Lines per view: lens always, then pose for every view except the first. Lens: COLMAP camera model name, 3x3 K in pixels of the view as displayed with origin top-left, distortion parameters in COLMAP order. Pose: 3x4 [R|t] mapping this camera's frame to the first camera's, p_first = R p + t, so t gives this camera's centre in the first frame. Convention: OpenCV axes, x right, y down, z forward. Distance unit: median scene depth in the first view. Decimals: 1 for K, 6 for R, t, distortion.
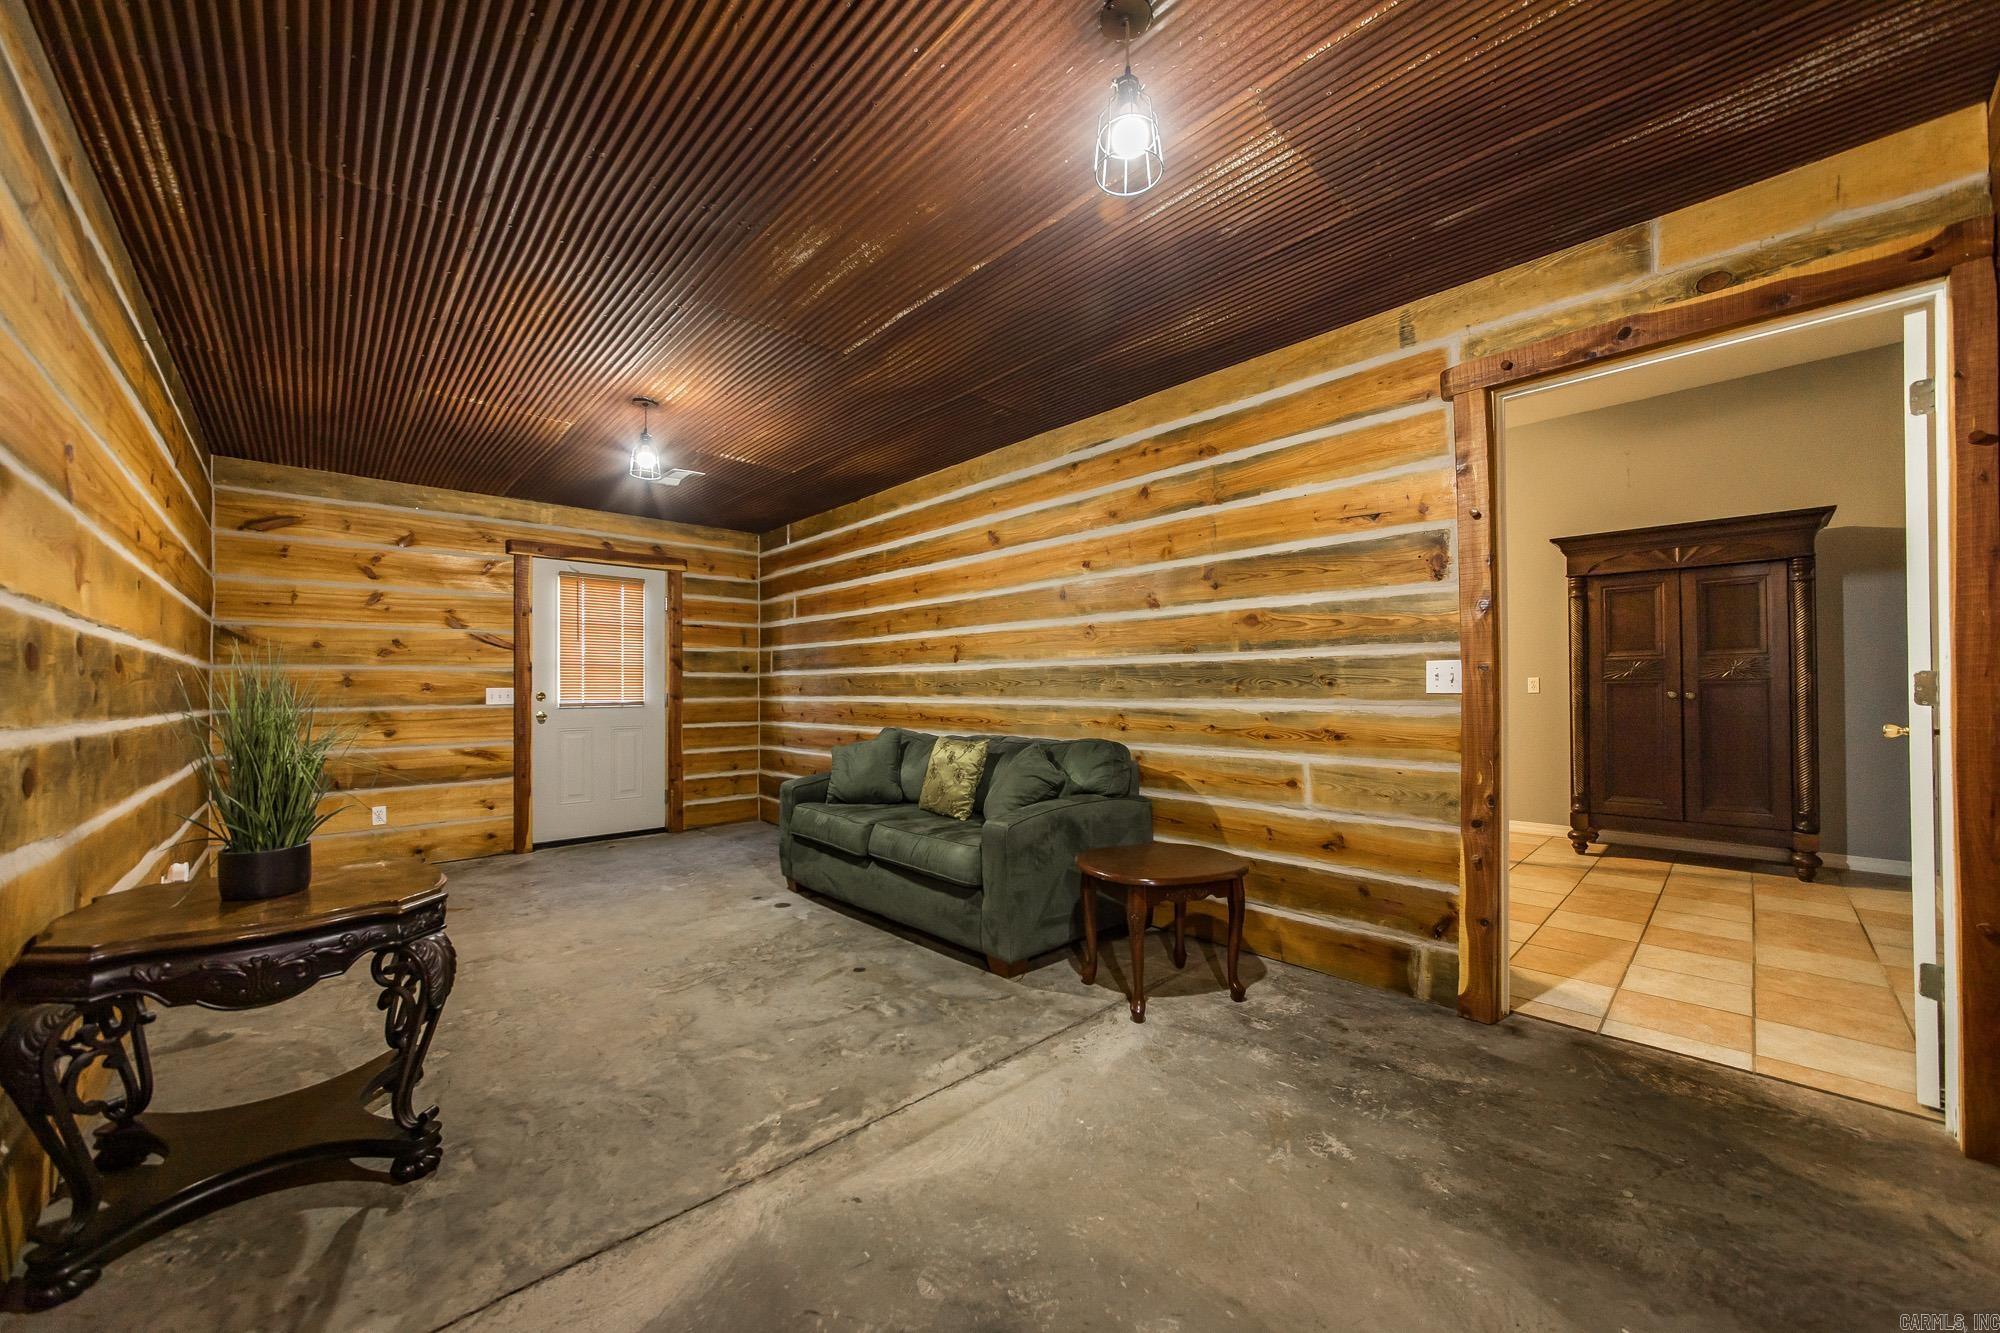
lens RADIAL K [[725.4, 0, 1001.5], [0, 725.4, 679.5], [0, 0, 1]] dist [-0.007897, -0.000060]
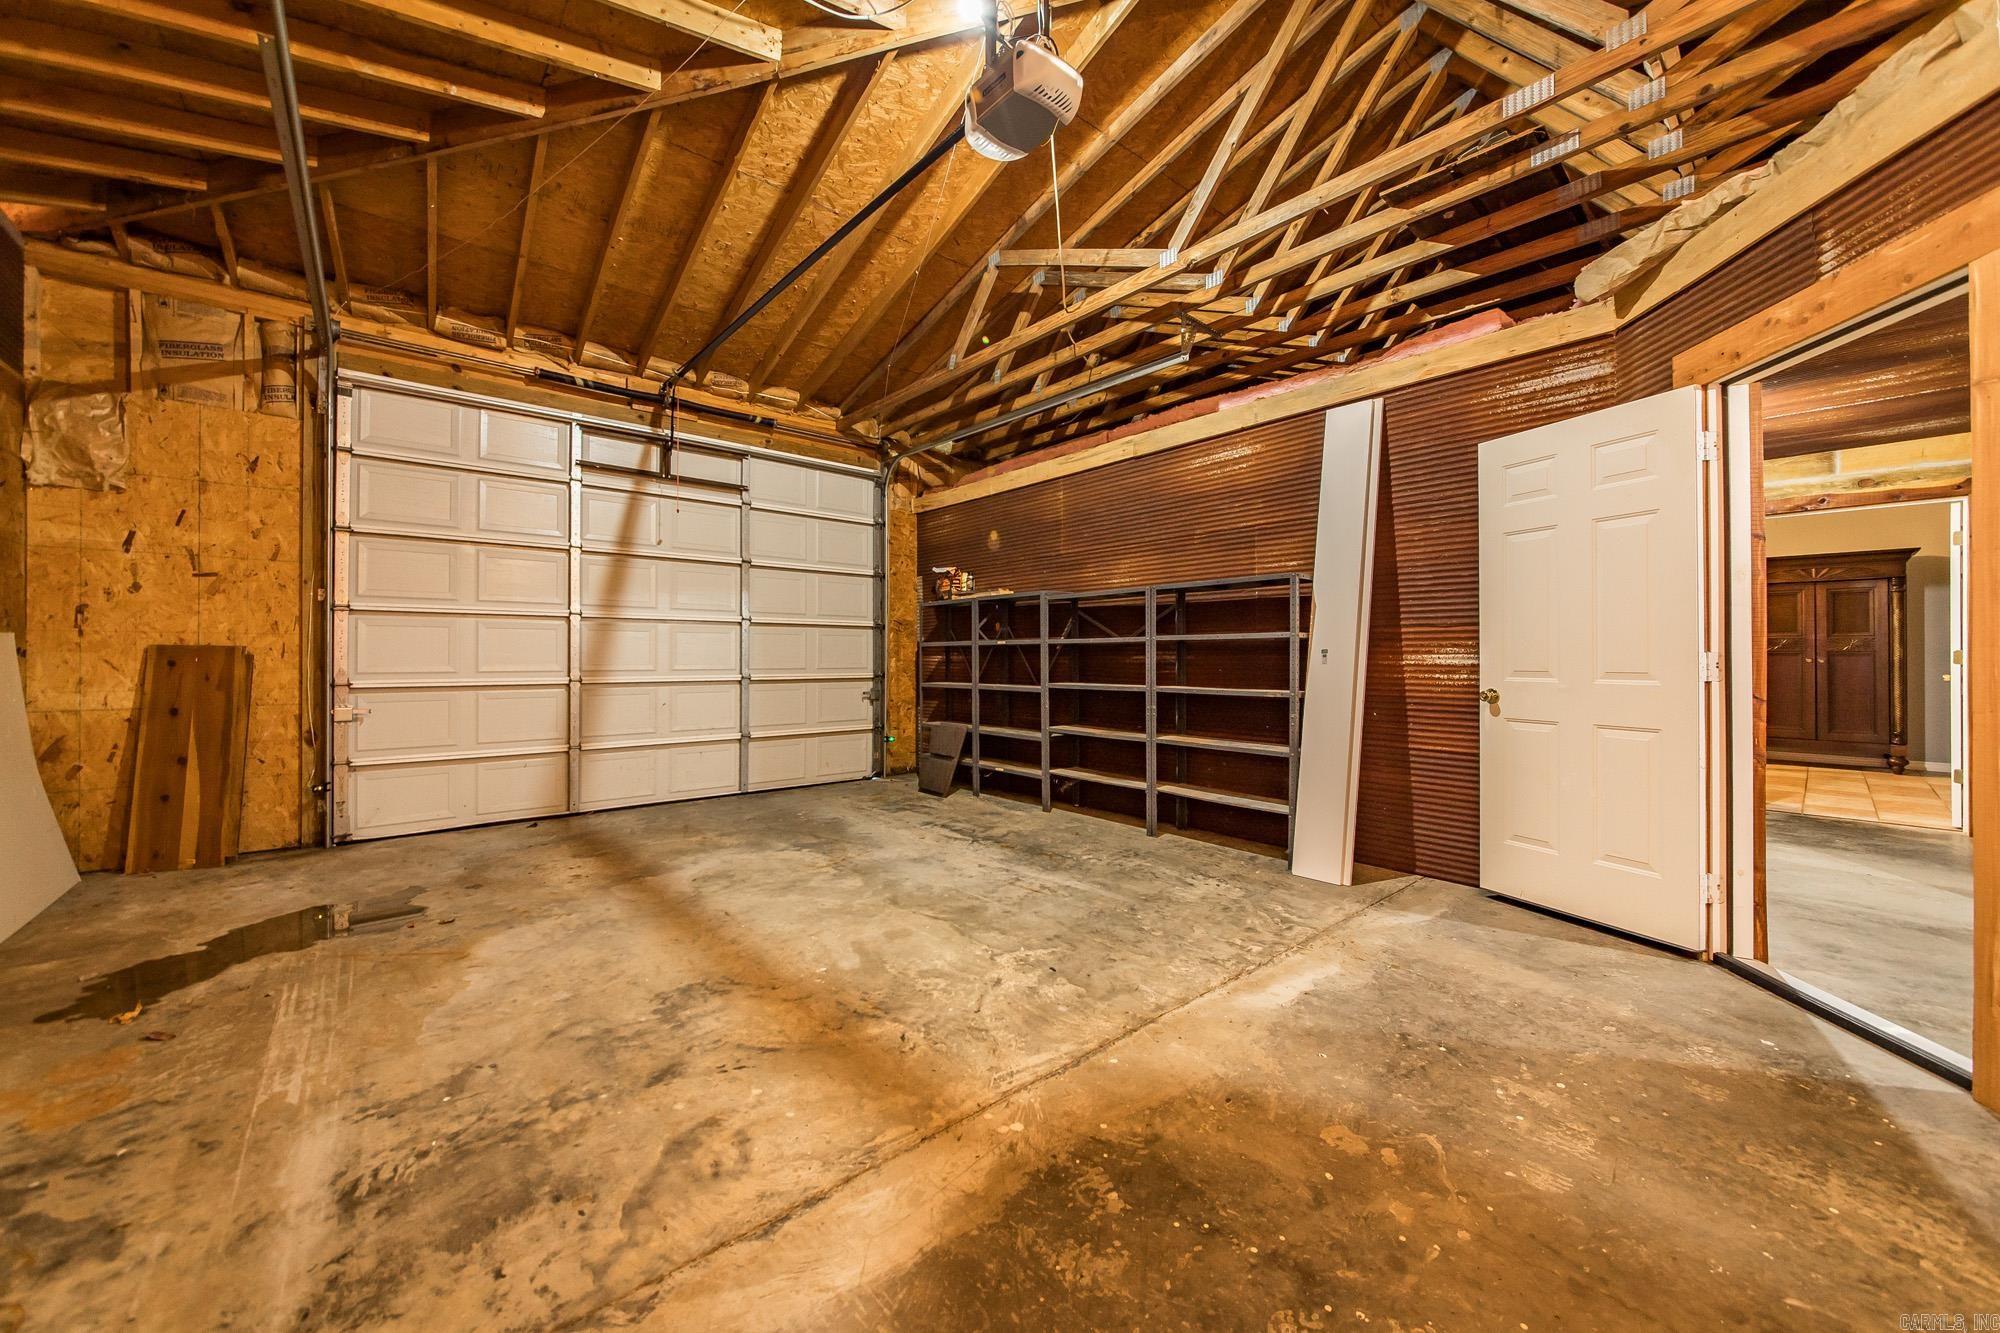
lens RADIAL K [[732.8, 0, 995.7], [0, 732.8, 649.3], [0, 0, 1]] dist [-0.001472, -0.000269]
pose [[0.999147, 0.003424, -0.041151, -0.876290], [-0.003124, 0.999968, 0.007356, -0.011201], [0.041175, -0.007221, 0.999126, -0.754681]]
